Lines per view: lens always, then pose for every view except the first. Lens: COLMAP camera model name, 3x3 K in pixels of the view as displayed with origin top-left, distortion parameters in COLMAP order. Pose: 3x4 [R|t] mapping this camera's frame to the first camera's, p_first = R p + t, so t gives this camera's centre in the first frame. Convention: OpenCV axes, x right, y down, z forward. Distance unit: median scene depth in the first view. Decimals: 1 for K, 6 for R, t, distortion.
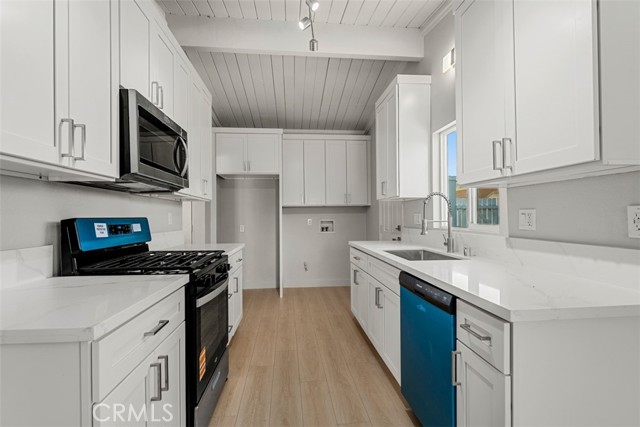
lens RADIAL K [[309.1, 0, 324.8], [0, 309.1, 214.0], [0, 0, 1]] dist [0.000054, -0.000243]
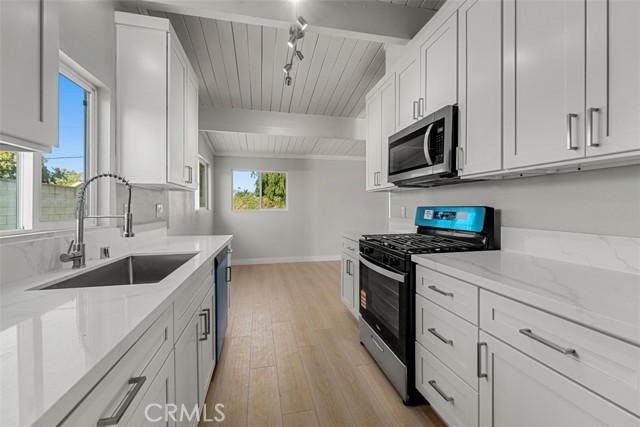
lens RADIAL K [[255.3, 0, 320.0], [0, 255.3, 209.3], [0, 0, 1]] dist [-0.005062, -0.000309]
pose [[-0.992208, 0.010135, -0.124178, -0.017222], [0.010048, 0.999949, 0.001333, 0.017620], [0.124185, 0.000075, -0.992259, 2.038067]]
